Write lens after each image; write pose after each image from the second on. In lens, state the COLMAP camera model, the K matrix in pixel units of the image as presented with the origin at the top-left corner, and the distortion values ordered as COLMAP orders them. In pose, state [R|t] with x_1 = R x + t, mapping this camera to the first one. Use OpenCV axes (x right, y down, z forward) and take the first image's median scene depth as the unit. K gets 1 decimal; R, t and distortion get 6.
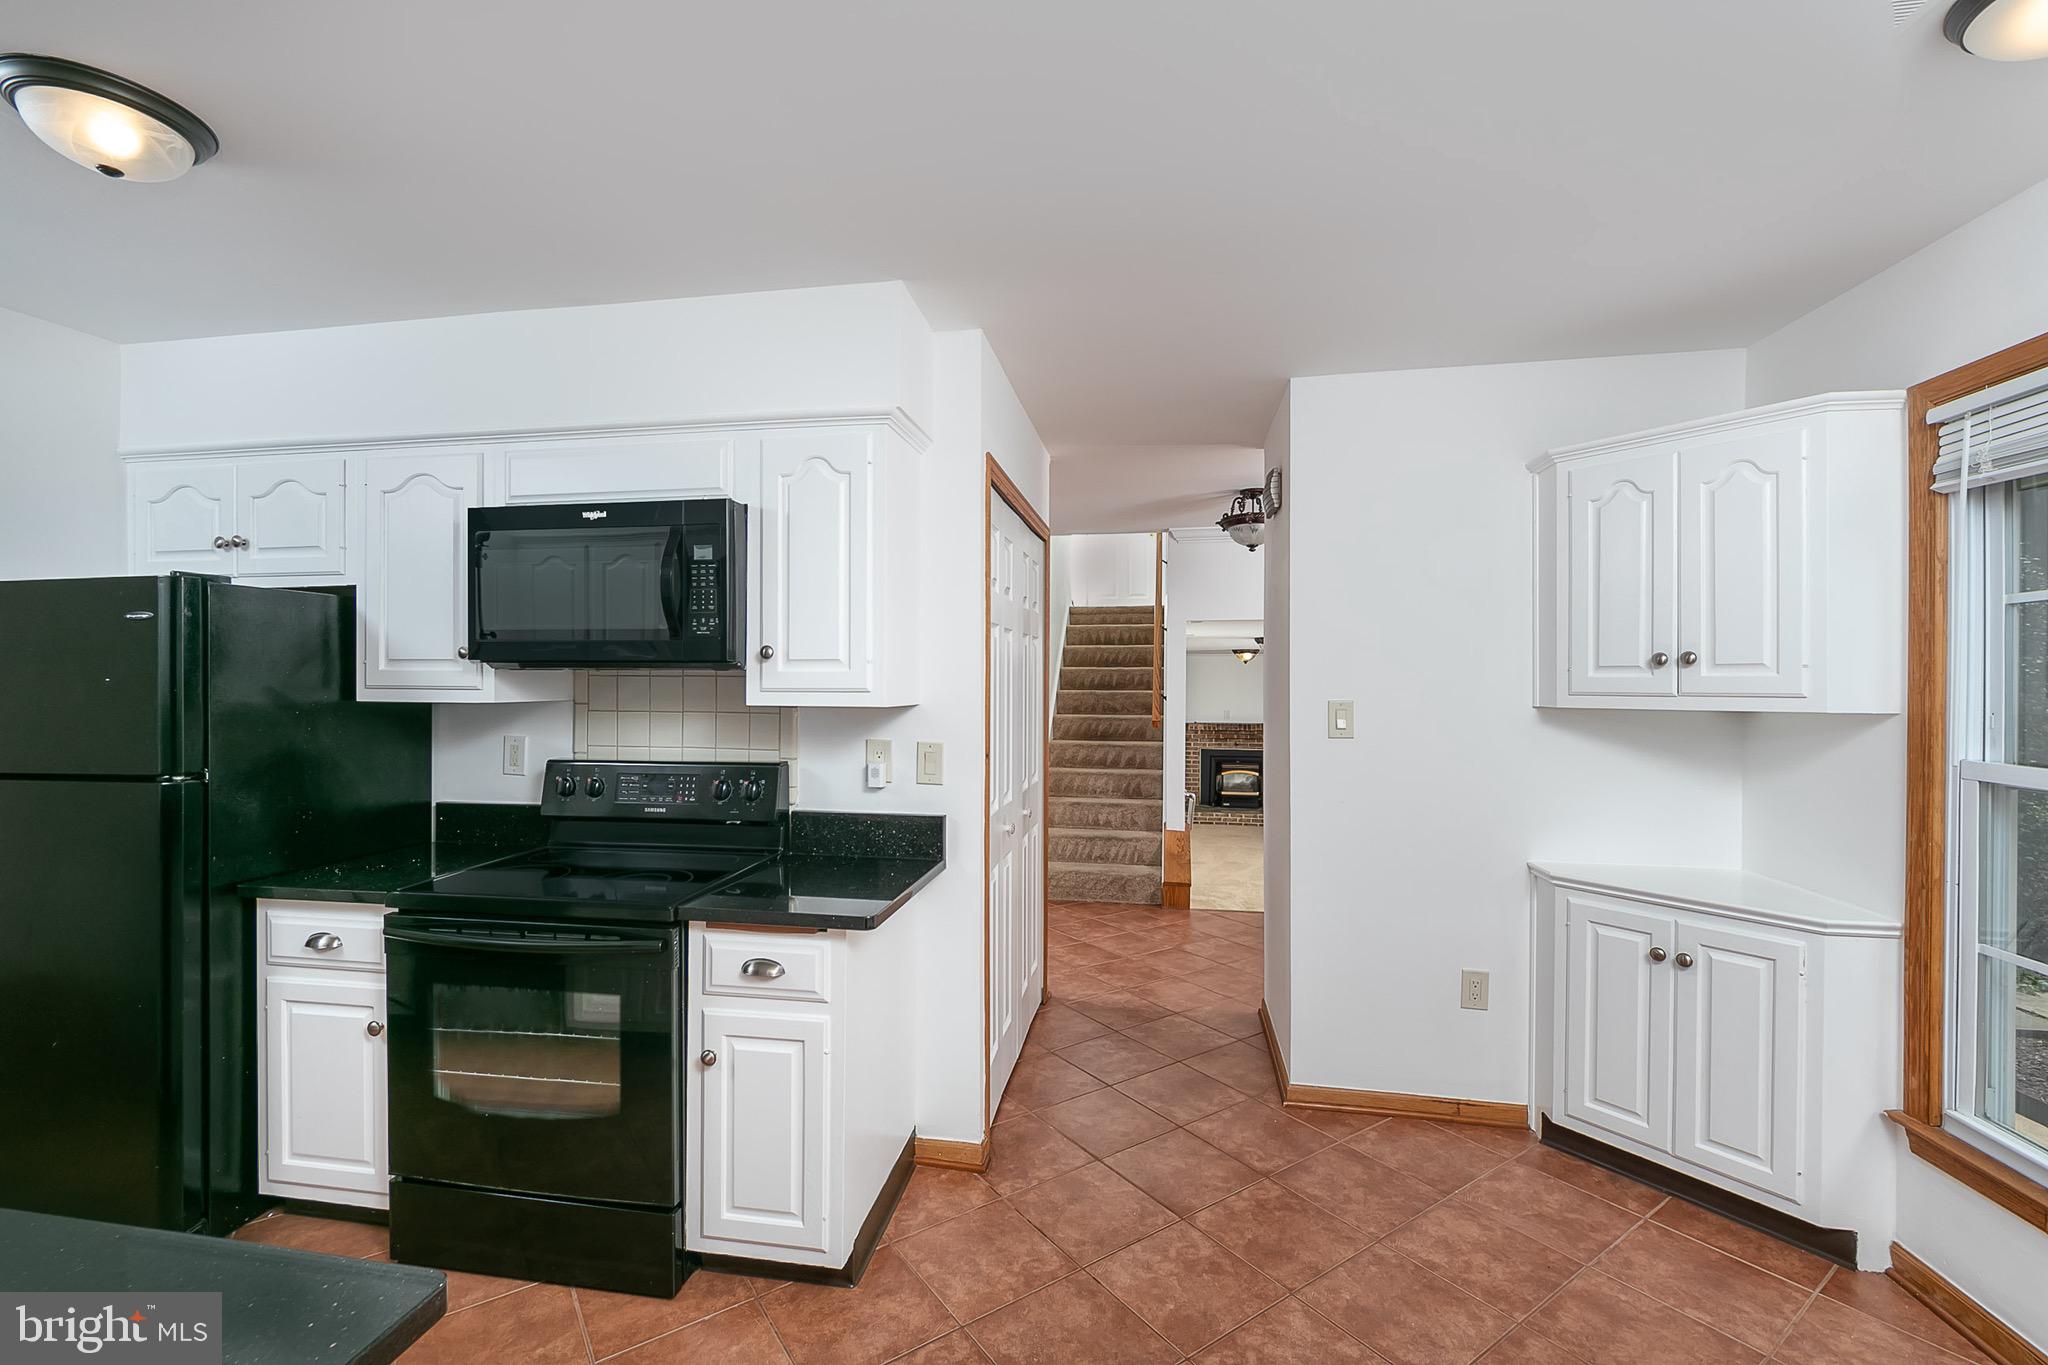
lens RADIAL K [[887.9, 0, 1017.4], [0, 887.9, 676.3], [0, 0, 1]] dist [0.002354, 0.000565]
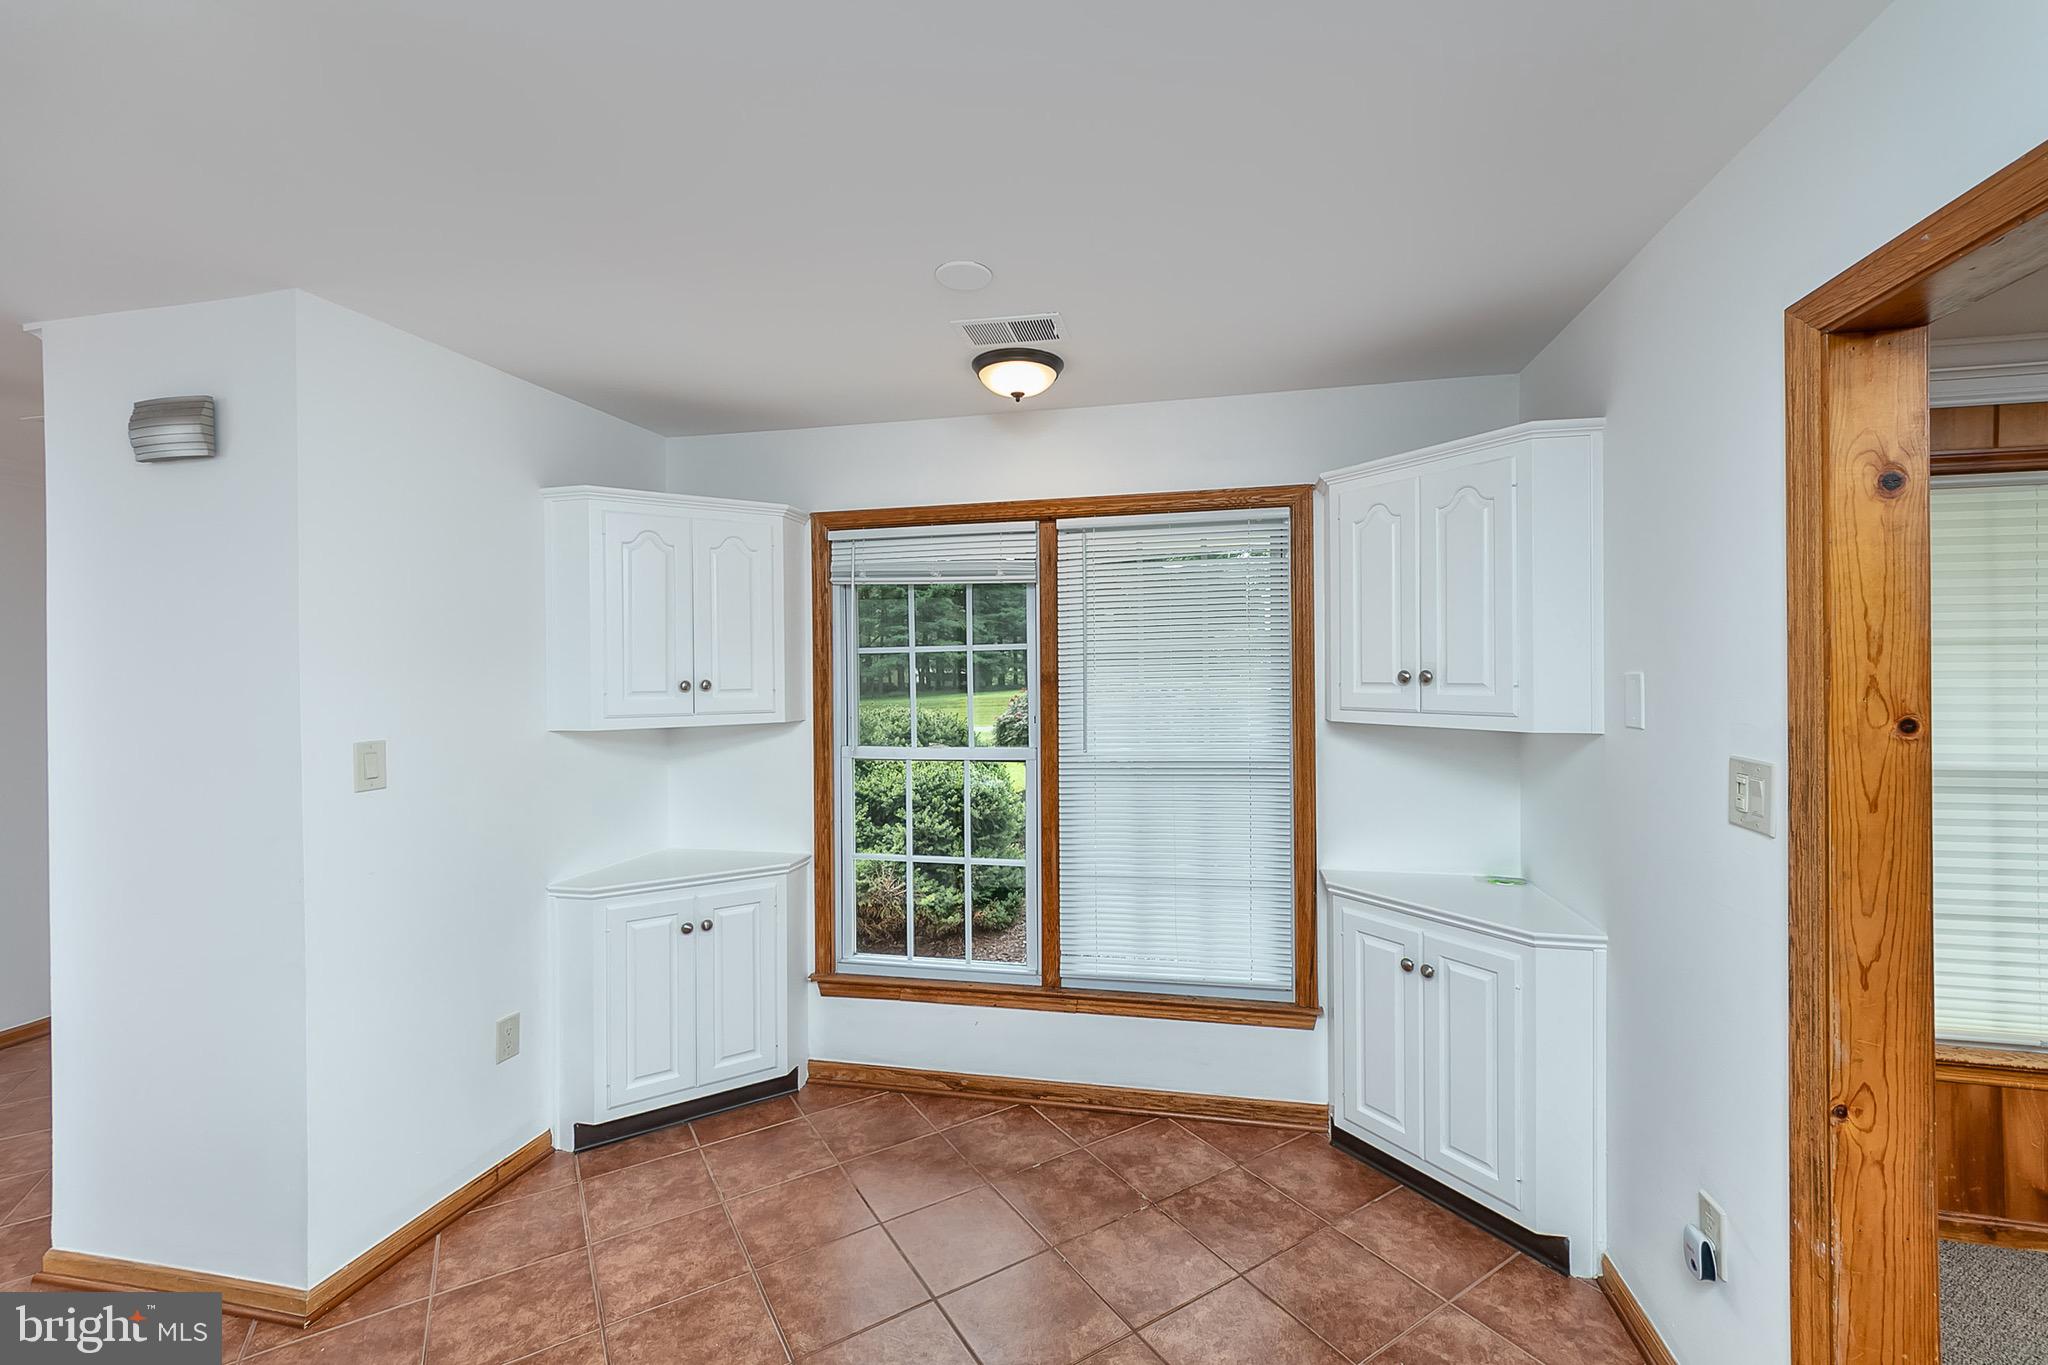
lens RADIAL K [[821.3, 0, 1016.4], [0, 821.3, 675.8], [0, 0, 1]] dist [-0.000435, -0.000026]
pose [[0.067357, 0.010679, 0.997672, -0.409366], [0.022145, 0.999680, -0.012195, -0.009579], [-0.997483, 0.022915, 0.067099, 0.510034]]
